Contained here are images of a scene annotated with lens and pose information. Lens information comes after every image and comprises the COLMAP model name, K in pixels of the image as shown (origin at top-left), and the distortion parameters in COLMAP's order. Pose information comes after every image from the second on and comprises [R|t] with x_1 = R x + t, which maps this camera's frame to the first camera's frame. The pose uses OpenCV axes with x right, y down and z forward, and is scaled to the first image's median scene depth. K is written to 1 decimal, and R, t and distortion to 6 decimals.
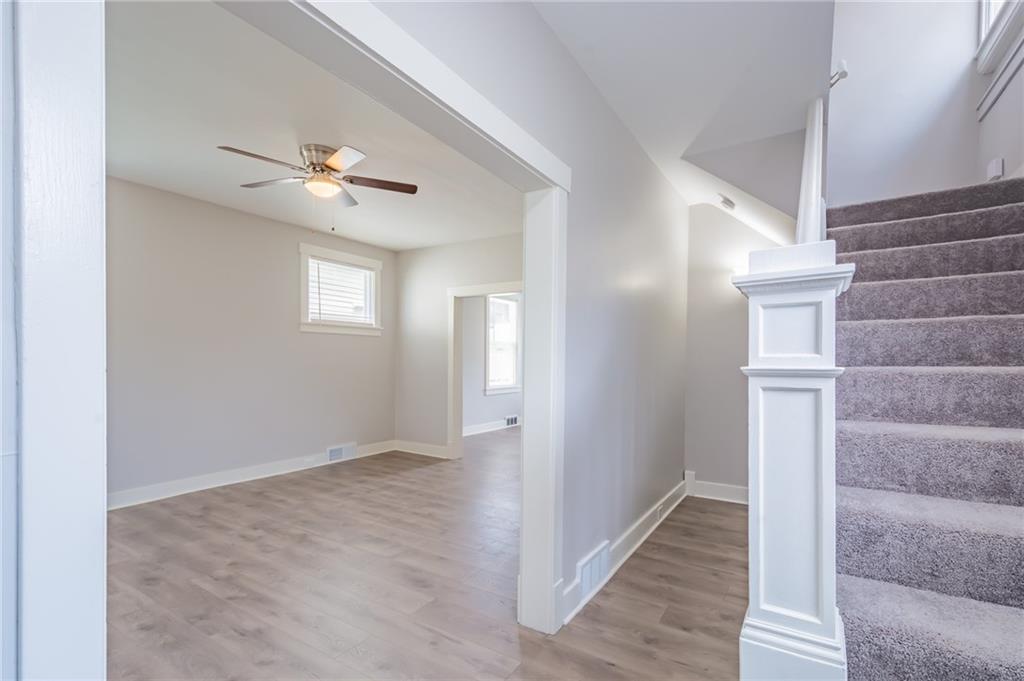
lens RADIAL K [[458.4, 0, 542.1], [0, 458.4, 360.3], [0, 0, 1]] dist [0.001444, -0.006838]
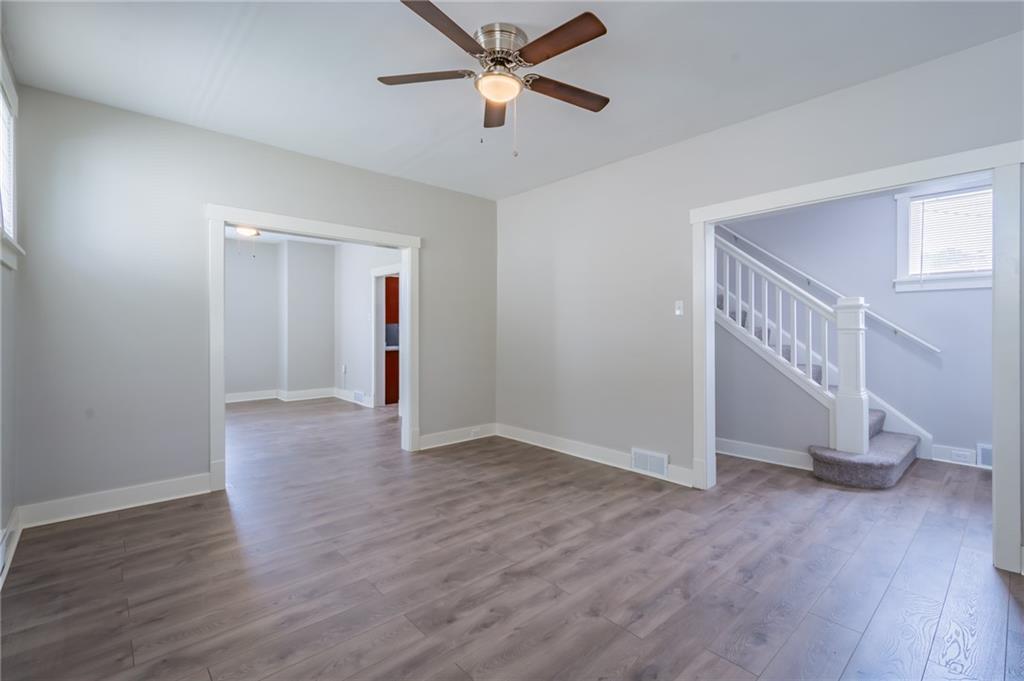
lens RADIAL K [[461.3, 0, 540.3], [0, 461.3, 322.6], [0, 0, 1]] dist [0.013226, -0.000052]
pose [[0.269864, 0.003444, 0.962892, -0.773956], [0.001021, 0.999992, -0.003863, -0.001622], [-0.962898, 0.002026, 0.269858, 0.491791]]
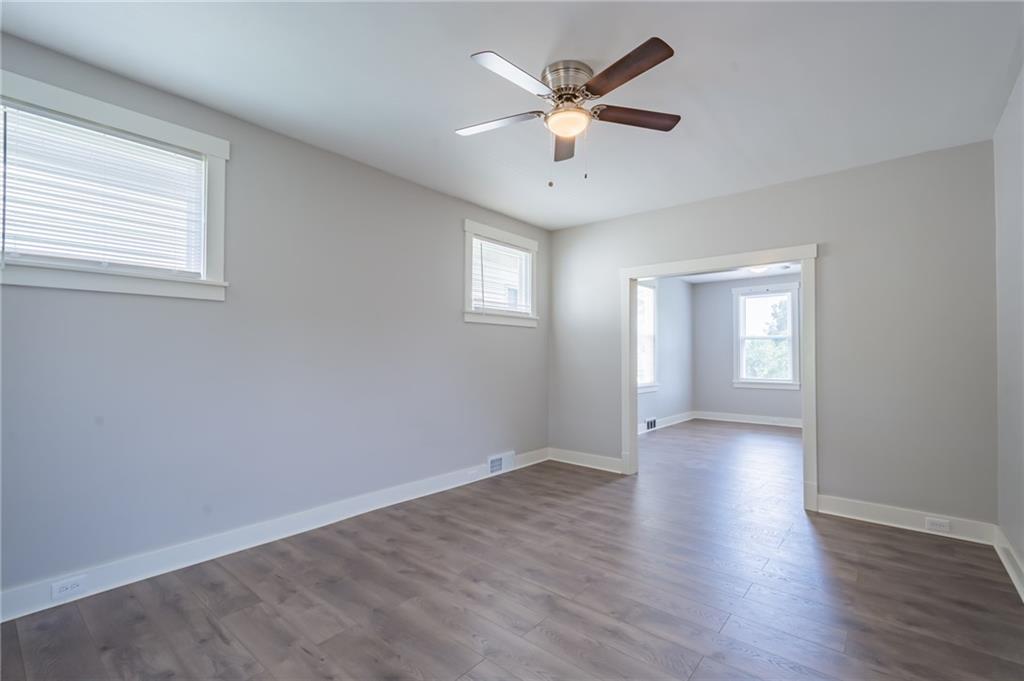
lens RADIAL K [[456.7, 0, 529.6], [0, 456.7, 340.7], [0, 0, 1]] dist [0.012206, 0.000233]
pose [[0.988513, -0.009772, -0.150819, -0.282050], [0.004883, 0.999452, -0.032752, 0.001313], [0.151057, 0.031640, 0.988019, 0.175117]]
